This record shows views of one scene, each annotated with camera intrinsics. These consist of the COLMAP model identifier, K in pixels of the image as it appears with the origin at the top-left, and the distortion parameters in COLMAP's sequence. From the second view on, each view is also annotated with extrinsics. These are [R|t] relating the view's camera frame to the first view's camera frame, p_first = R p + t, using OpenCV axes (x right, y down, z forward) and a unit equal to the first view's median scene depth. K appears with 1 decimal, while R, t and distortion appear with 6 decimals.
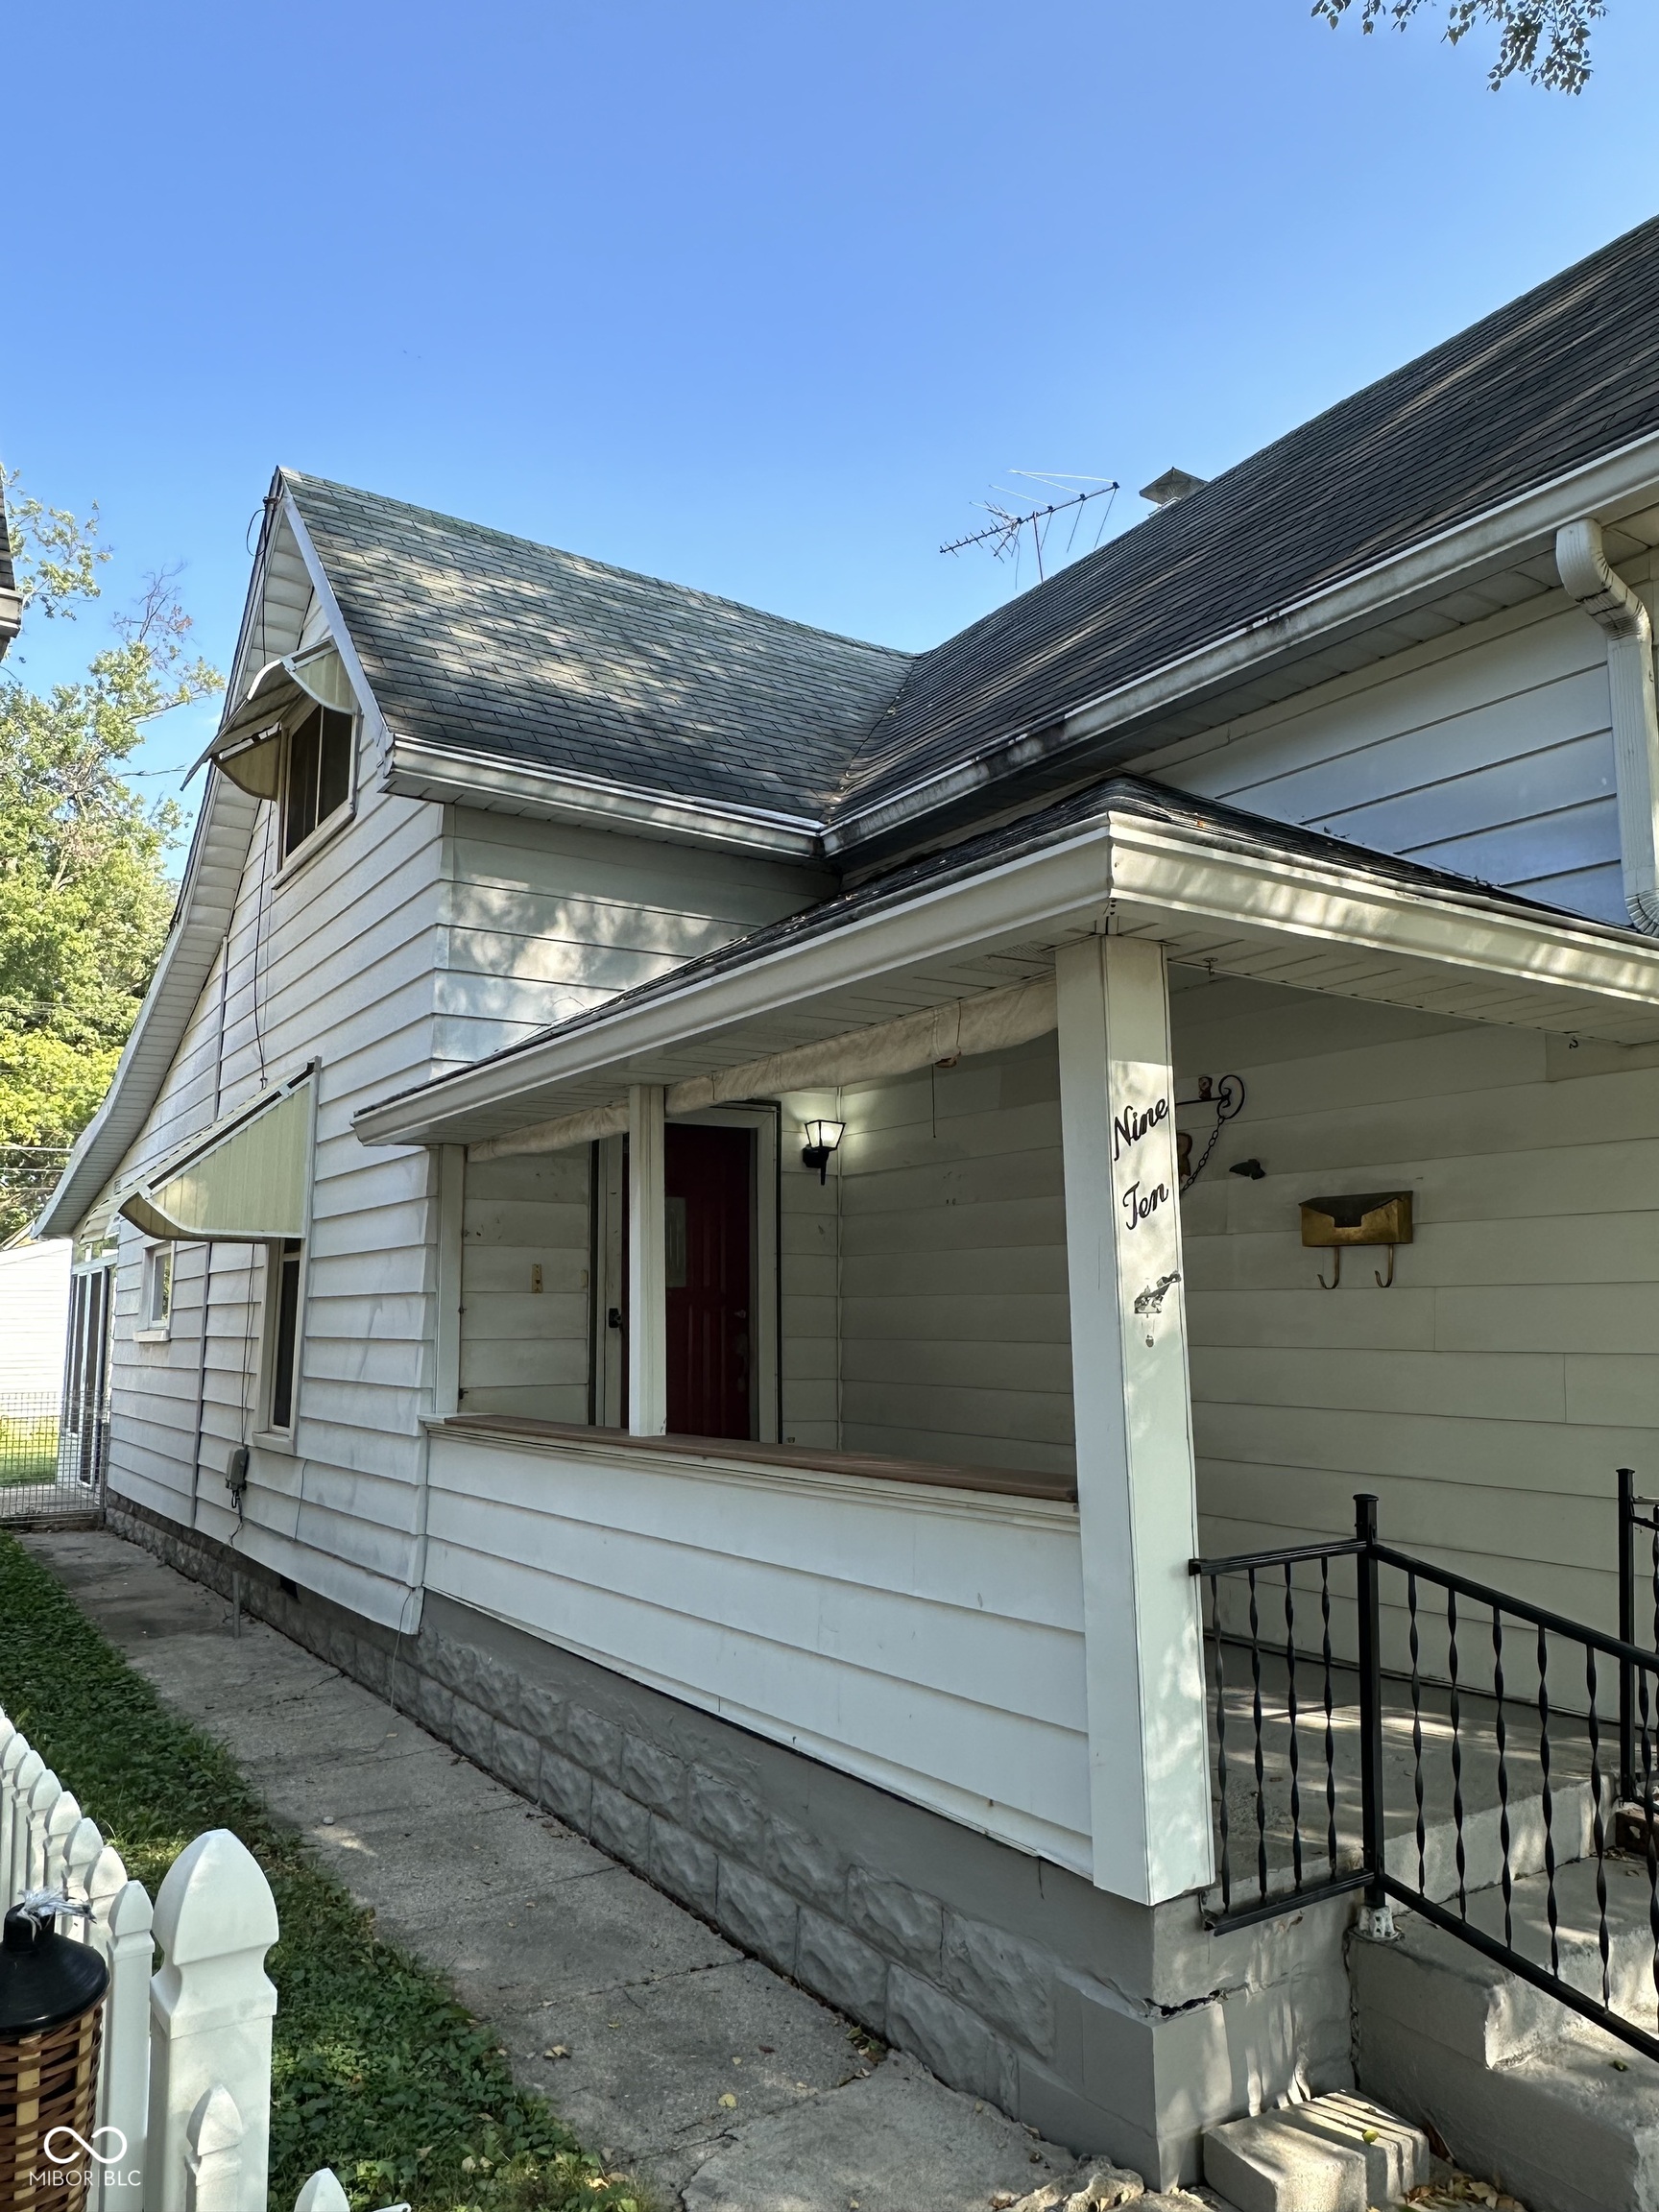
lens RADIAL K [[1534.7, 0, 829.5], [0, 1534.7, 1106.0], [0, 0, 1]] dist [0.051023, -0.100336]
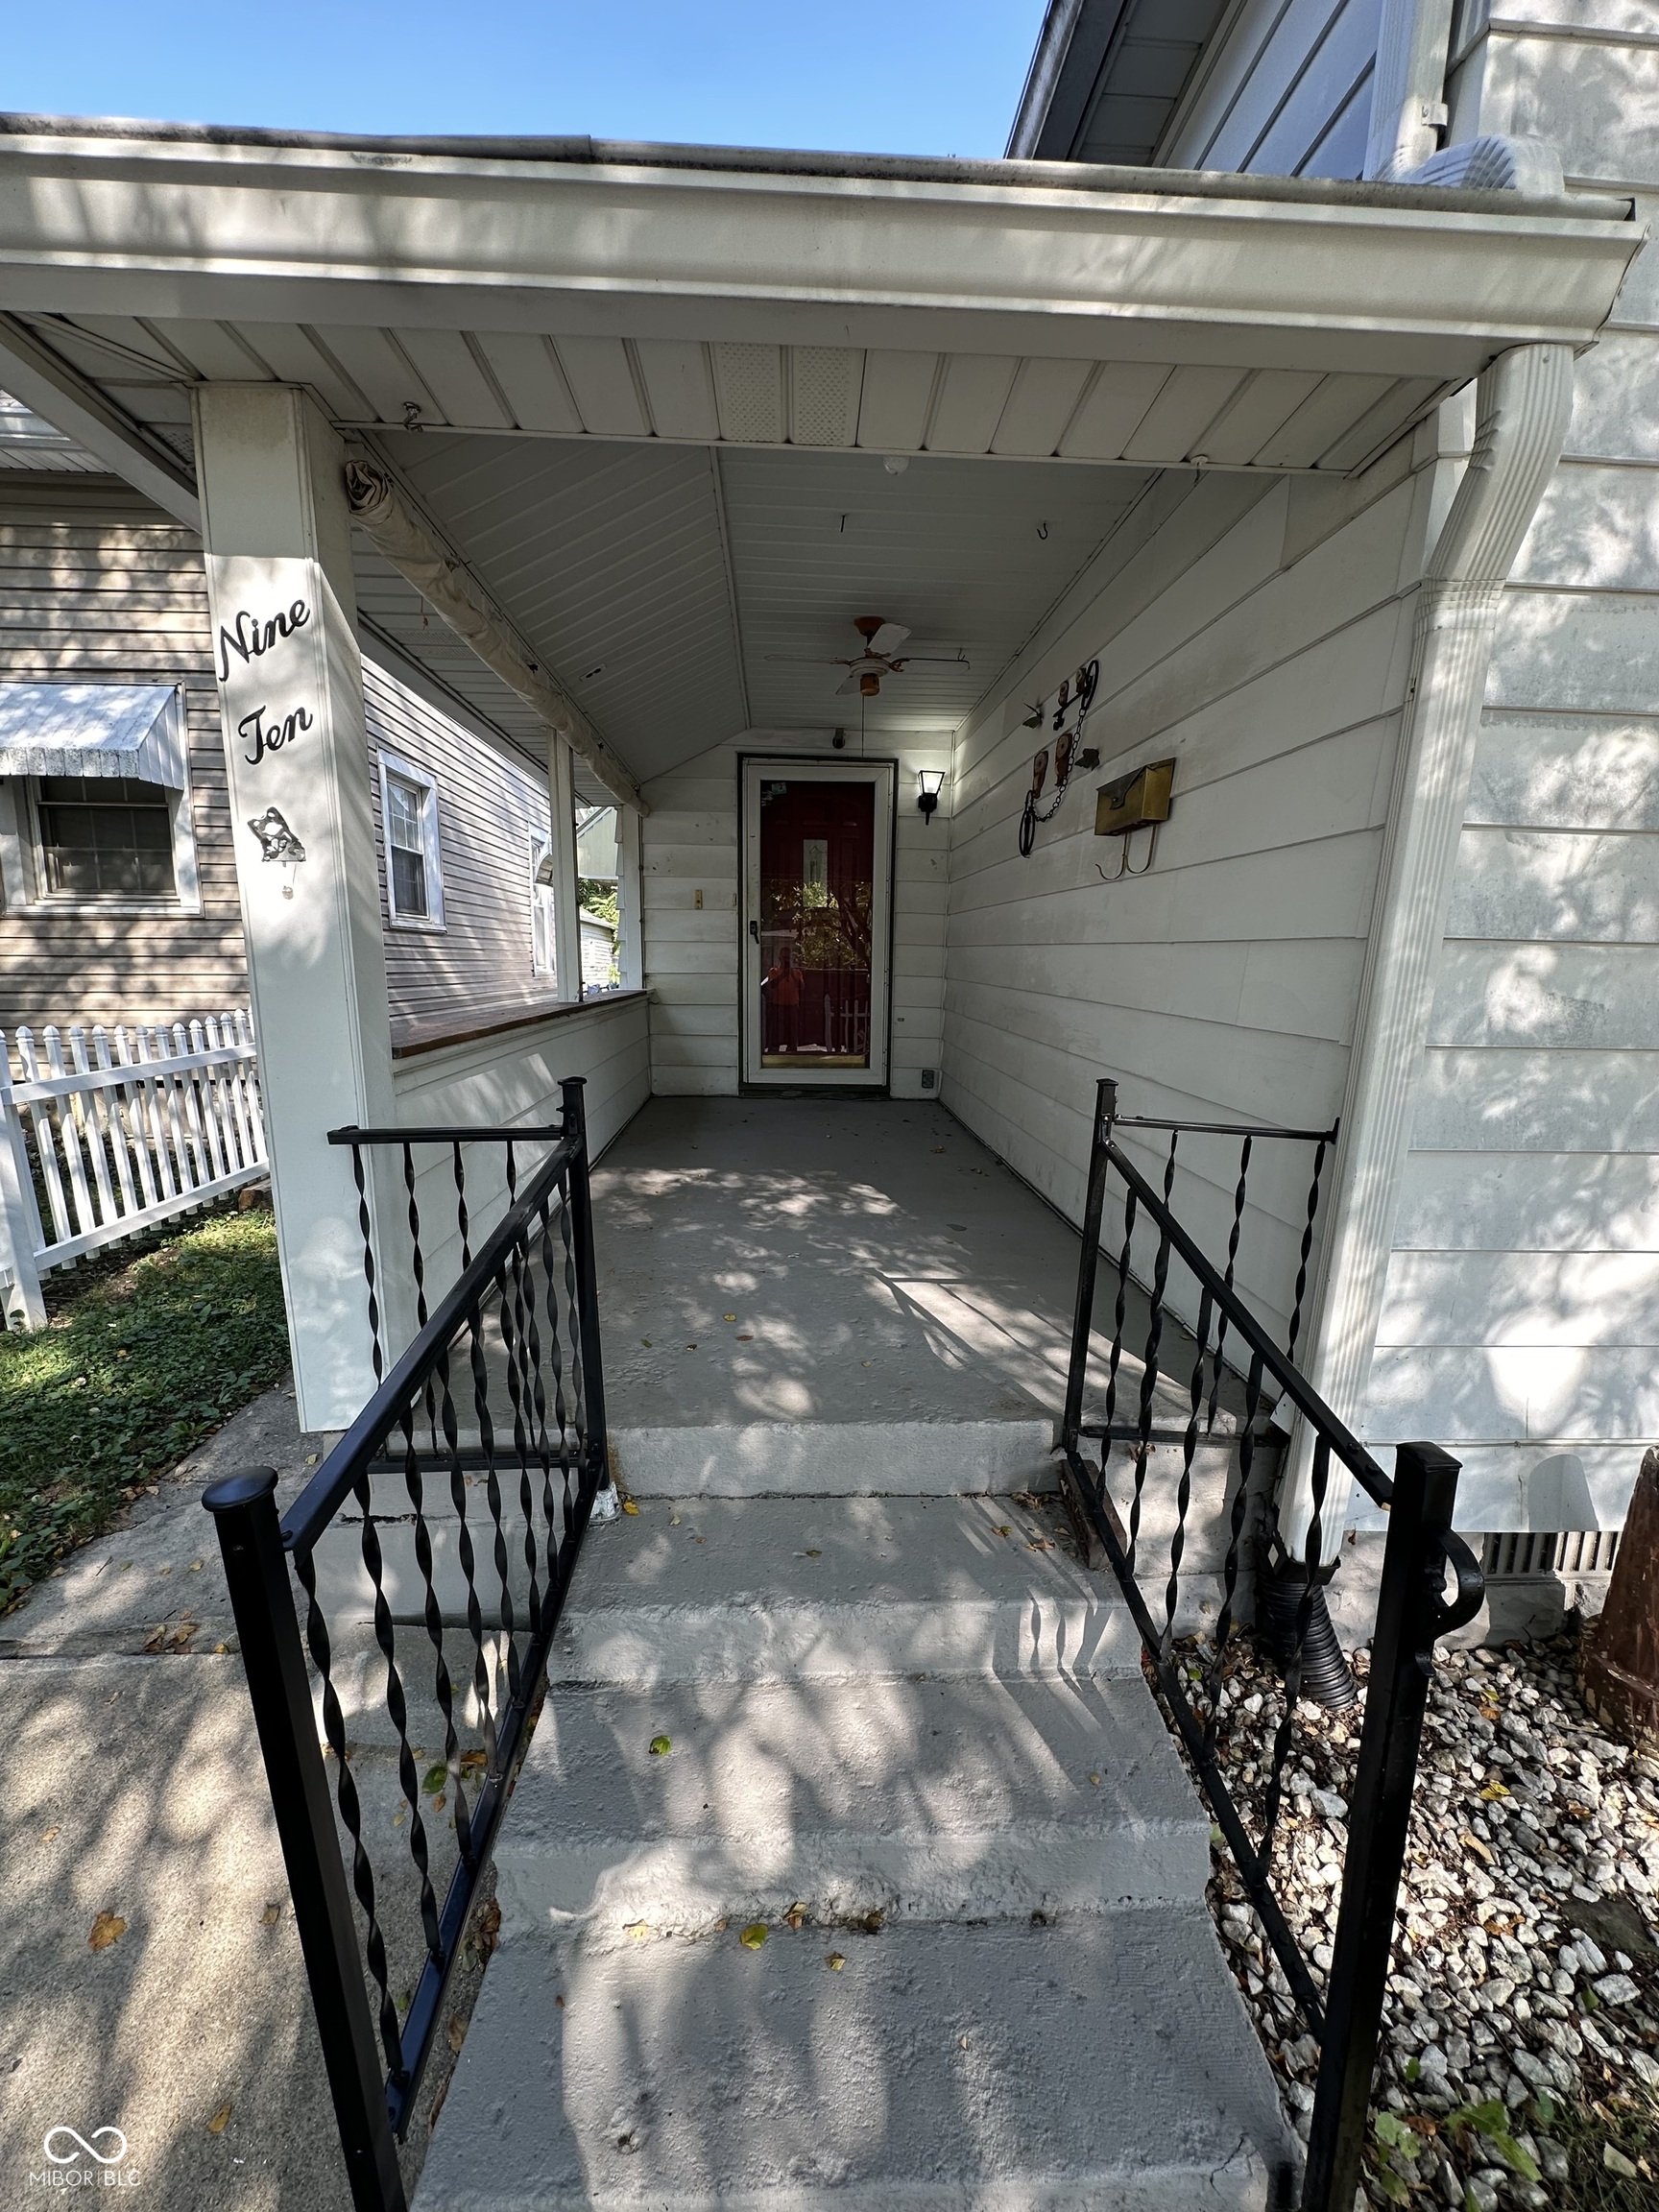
lens RADIAL K [[894.2, 0, 829.5], [0, 894.2, 1106.0], [0, 0, 1]] dist [-0.008901, 0.000004]
pose [[0.863009, 0.099133, -0.495367, 0.363850], [0.053881, 0.956903, 0.285365, 0.067726], [0.502308, -0.272963, 0.820474, 0.334677]]
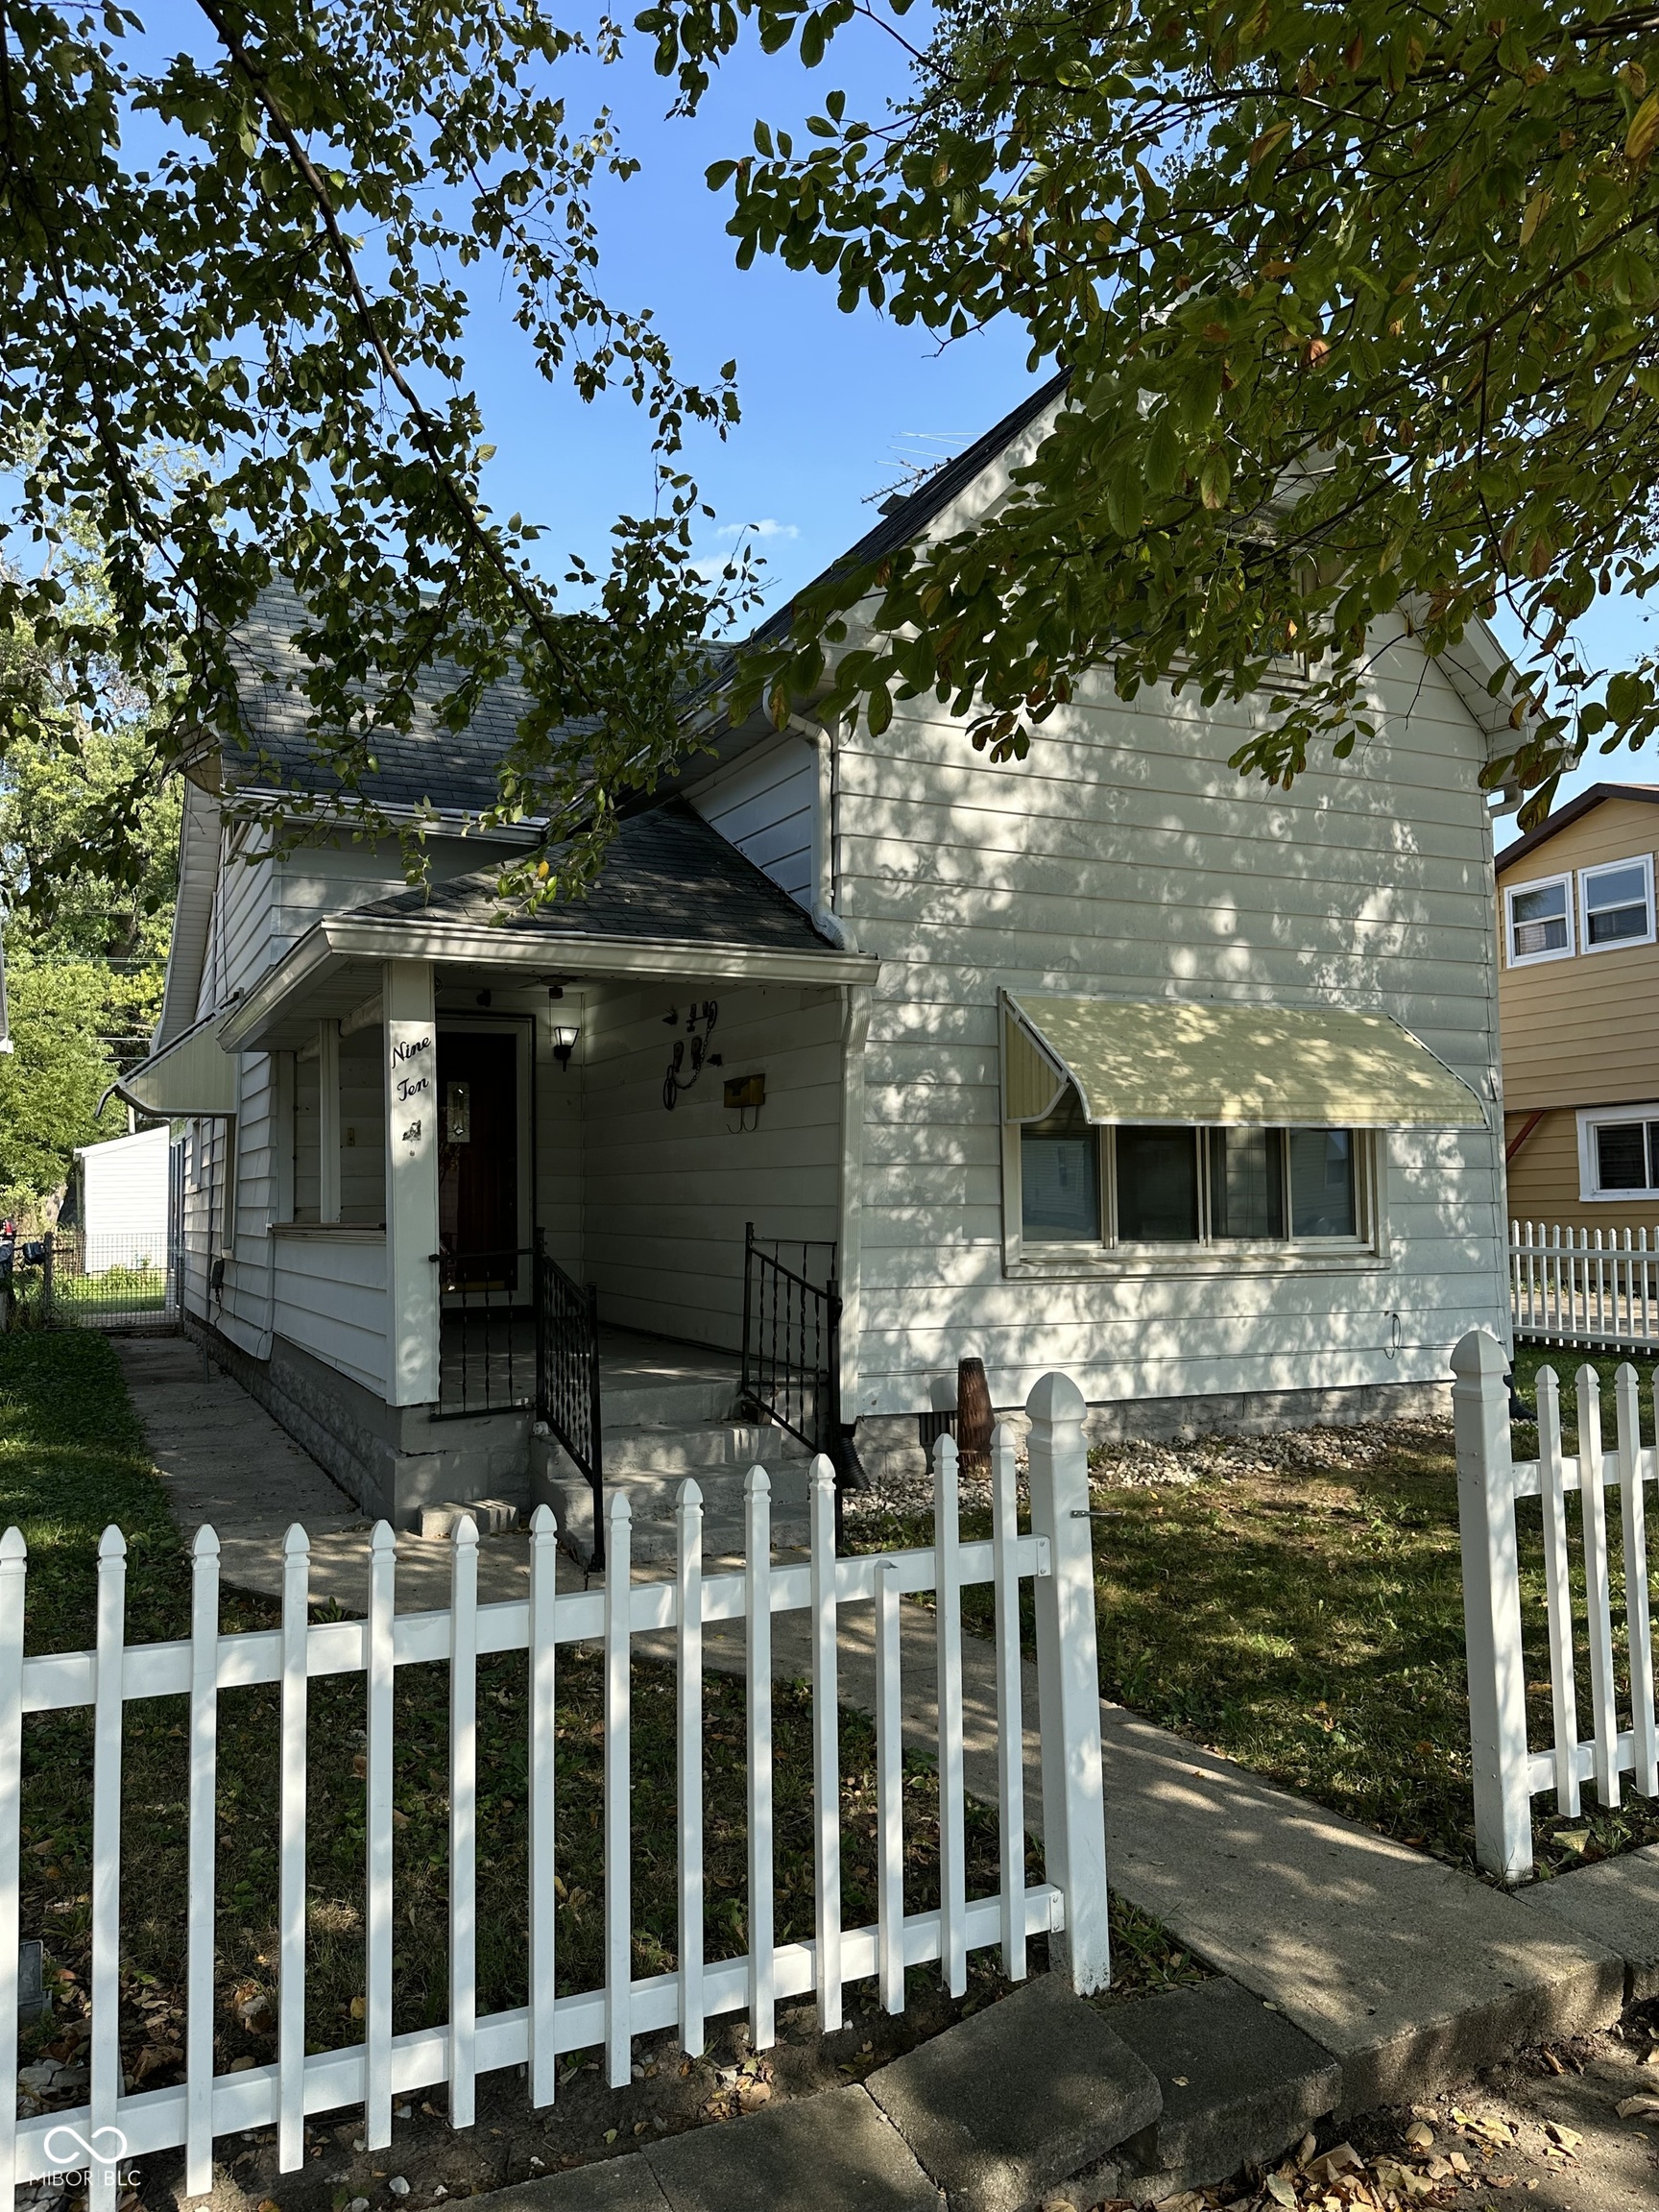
lens RADIAL K [[1584.1, 0, 829.5], [0, 1584.1, 1106.0], [0, 0, 1]] dist [0.103025, 0.000261]
pose [[0.990361, -0.017783, -0.137365, 0.518884], [0.029131, 0.996284, 0.081050, -0.034841], [0.135413, -0.084270, 0.987199, -0.518378]]
